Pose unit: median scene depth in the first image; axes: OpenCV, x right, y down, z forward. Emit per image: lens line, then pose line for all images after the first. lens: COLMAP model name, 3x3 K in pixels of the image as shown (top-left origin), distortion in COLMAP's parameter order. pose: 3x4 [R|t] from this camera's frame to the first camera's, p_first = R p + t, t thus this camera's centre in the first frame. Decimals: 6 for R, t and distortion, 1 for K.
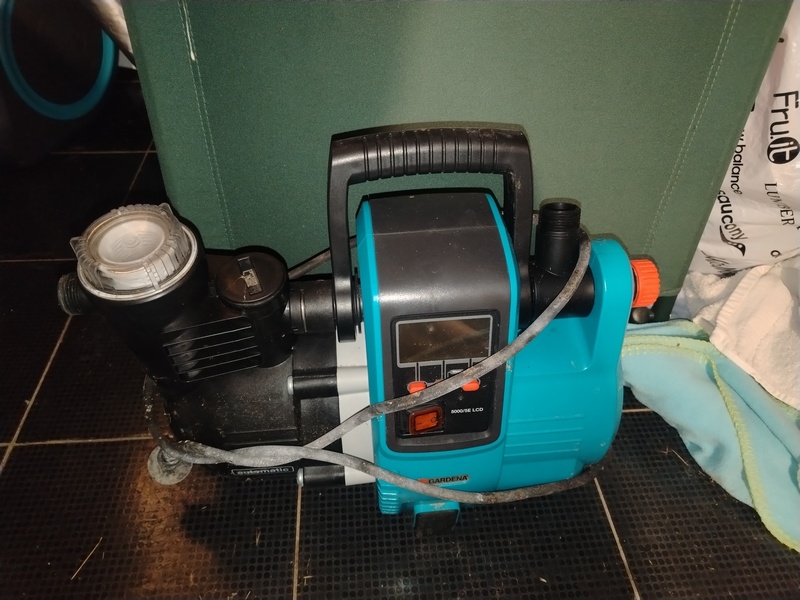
lens RADIAL K [[574.6, 0, 400.0], [0, 574.6, 300.0], [0, 0, 1]] dist [0.003662, -0.001100]
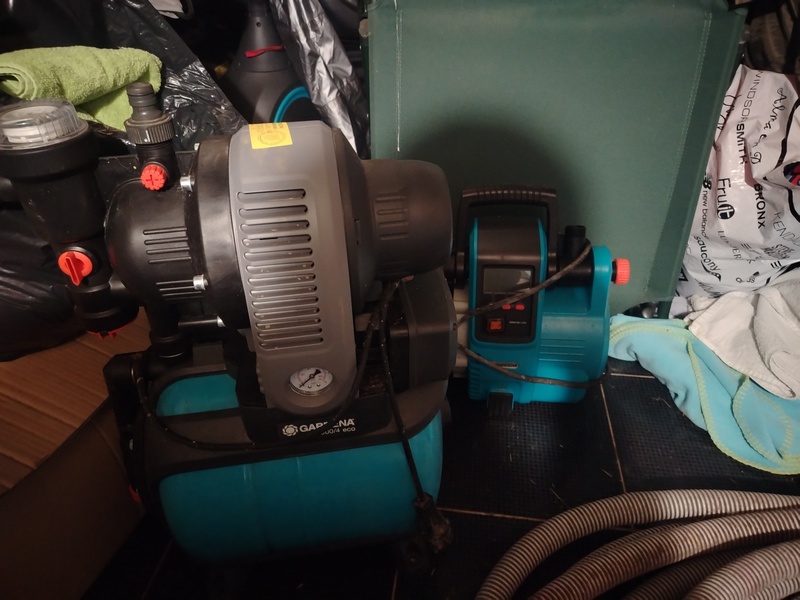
lens RADIAL K [[574.6, 0, 400.0], [0, 574.6, 300.0], [0, 0, 1]] dist [0.003662, -0.001100]
pose [[0.972245, 0.085055, -0.217957, 0.109975], [-0.119294, 0.981603, -0.149079, 0.343377], [0.201267, 0.170942, 0.964505, -0.745709]]
